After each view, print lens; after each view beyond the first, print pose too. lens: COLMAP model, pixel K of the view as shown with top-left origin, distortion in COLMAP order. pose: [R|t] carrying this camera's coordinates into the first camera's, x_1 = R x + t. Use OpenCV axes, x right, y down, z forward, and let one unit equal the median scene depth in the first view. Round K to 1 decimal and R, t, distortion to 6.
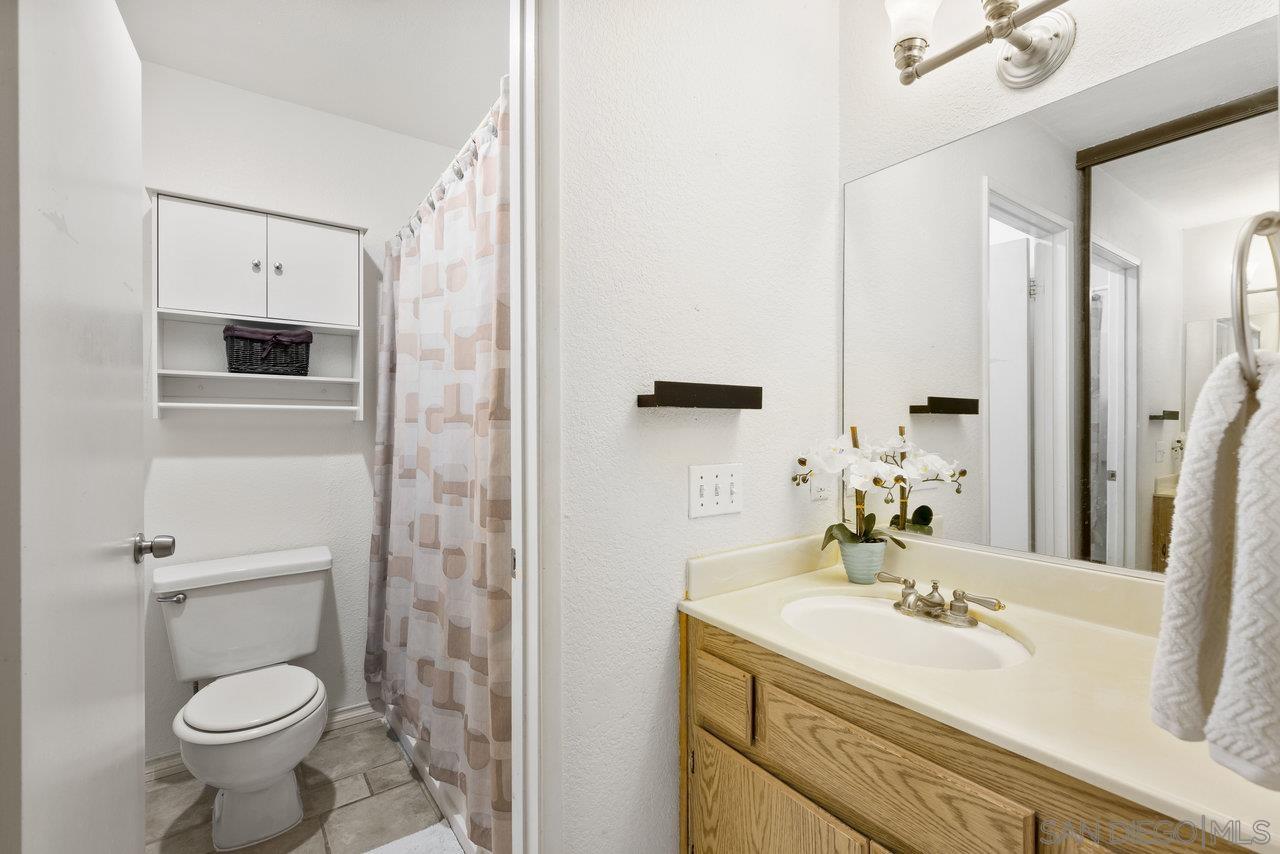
lens RADIAL K [[573.9, 0, 641.0], [0, 573.9, 425.6], [0, 0, 1]] dist [0.007101, -0.001820]
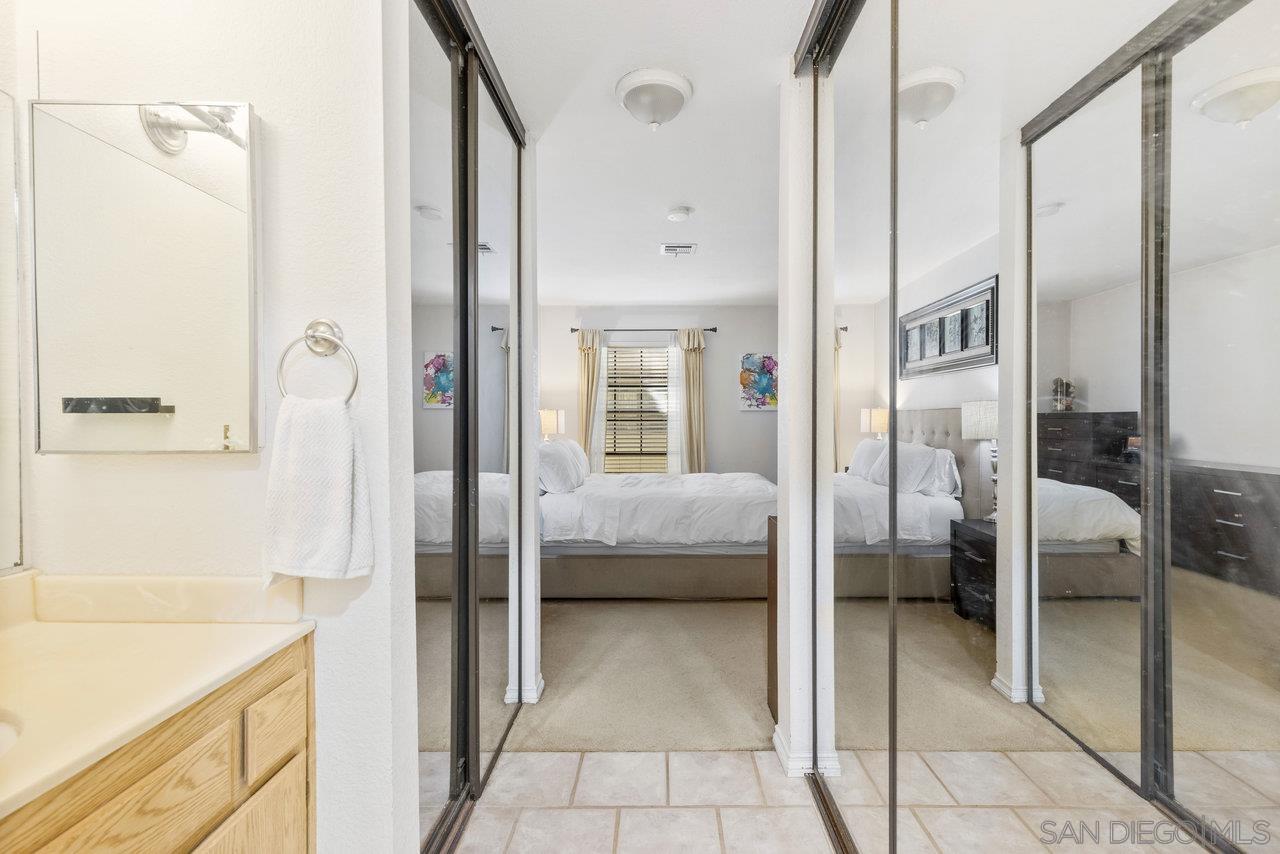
lens RADIAL K [[573.9, 0, 642.9], [0, 573.9, 427.9], [0, 0, 1]] dist [0.007101, -0.001820]
pose [[-0.798229, 0.001643, 0.602352, -0.770860], [0.006668, 0.999959, 0.006110, -0.008279], [-0.602317, 0.008893, -0.798207, 1.281948]]
